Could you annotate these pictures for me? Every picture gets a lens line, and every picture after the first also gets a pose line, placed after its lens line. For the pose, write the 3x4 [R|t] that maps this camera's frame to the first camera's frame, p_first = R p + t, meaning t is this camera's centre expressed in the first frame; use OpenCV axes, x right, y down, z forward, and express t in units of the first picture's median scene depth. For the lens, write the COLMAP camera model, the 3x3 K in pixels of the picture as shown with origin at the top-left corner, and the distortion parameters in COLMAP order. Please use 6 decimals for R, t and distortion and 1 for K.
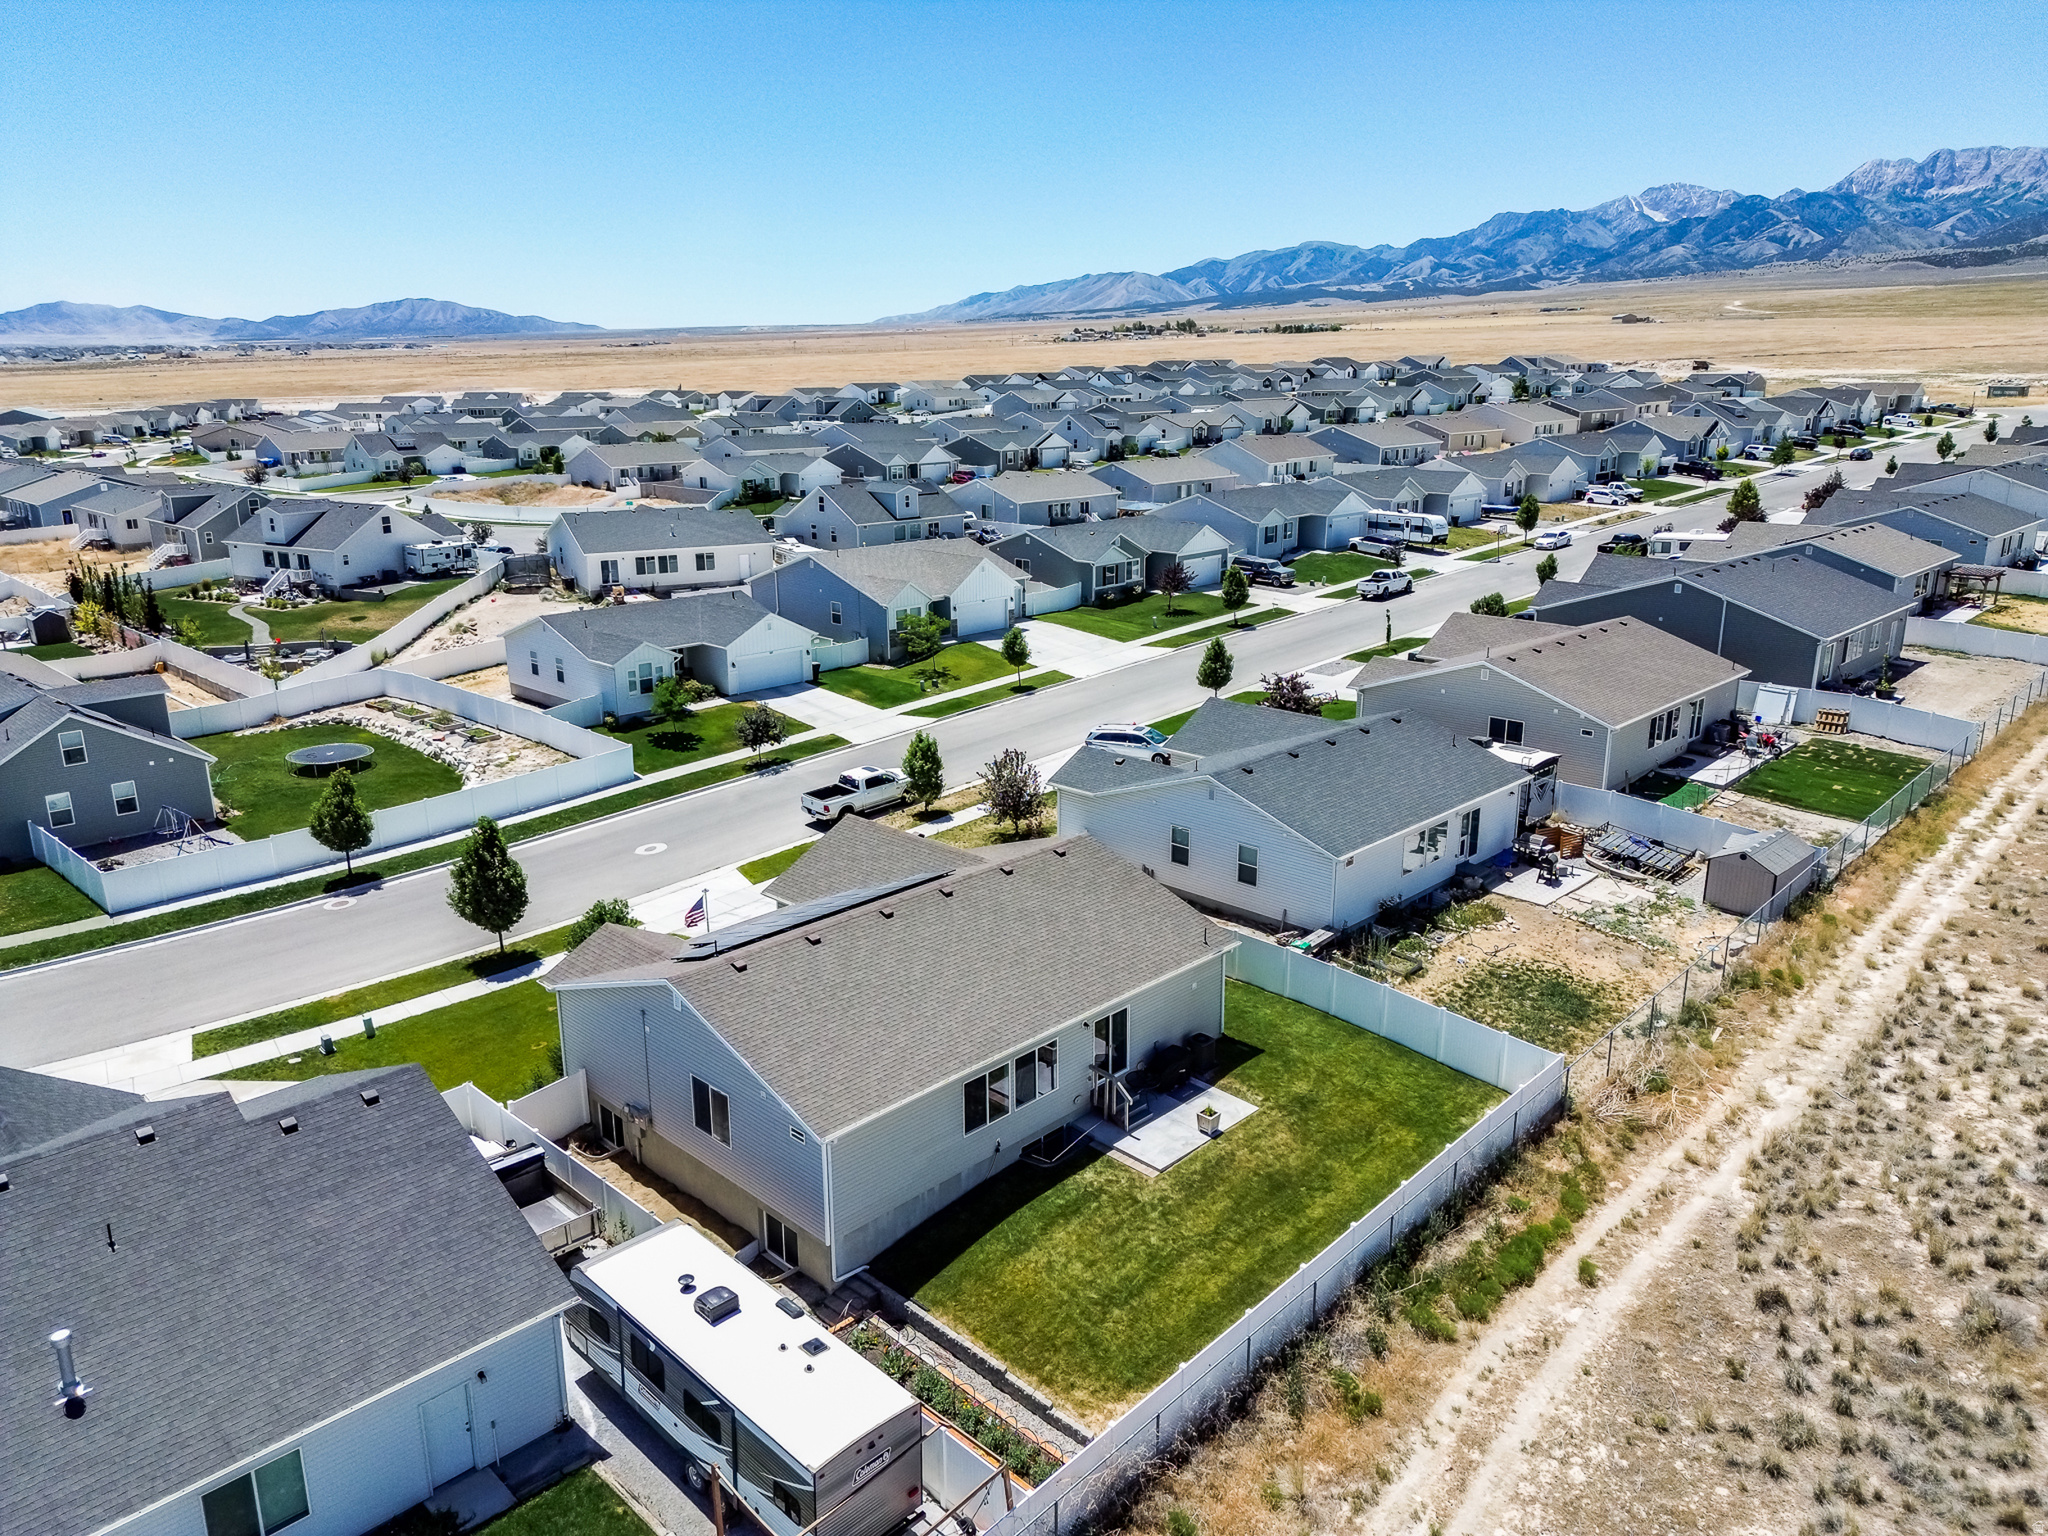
lens RADIAL K [[1447.3, 0, 1024.0], [0, 1447.3, 768.0], [0, 0, 1]] dist [-0.002035, 0.000090]
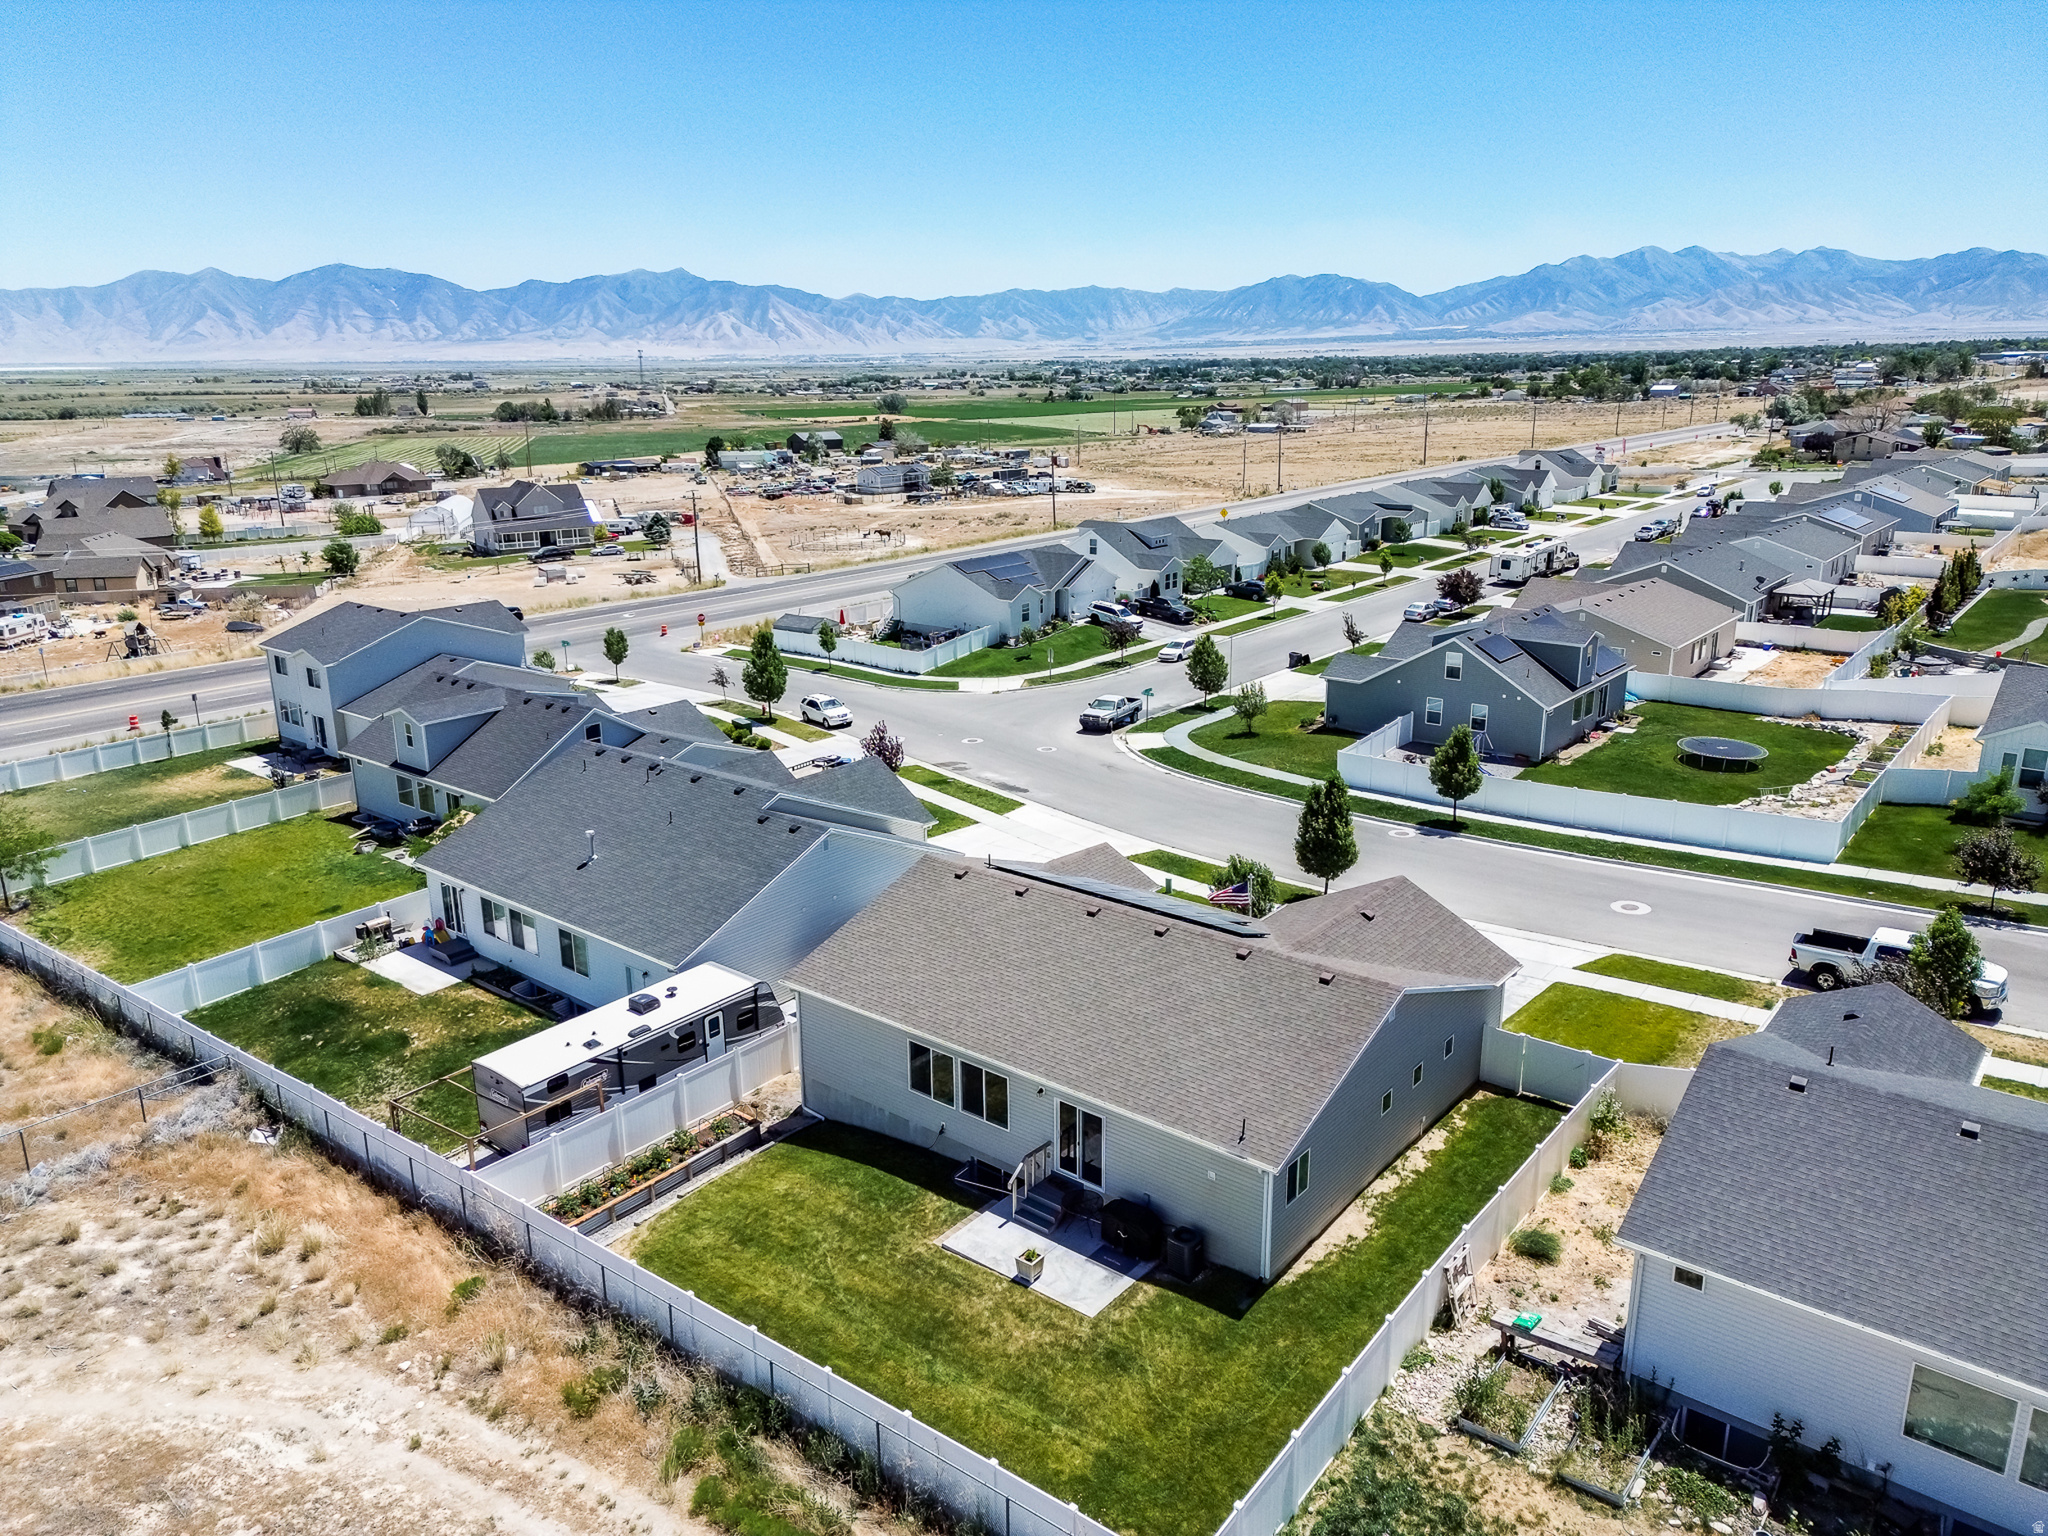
lens RADIAL K [[1402.2, 0, 1026.0], [0, 1402.2, 715.0], [0, 0, 1]] dist [-0.004828, -0.003314]
pose [[0.109999, 0.249529, -0.962100, 0.824784], [-0.262453, 0.940910, 0.214026, -0.234984], [0.958655, 0.228964, 0.168989, 0.762813]]
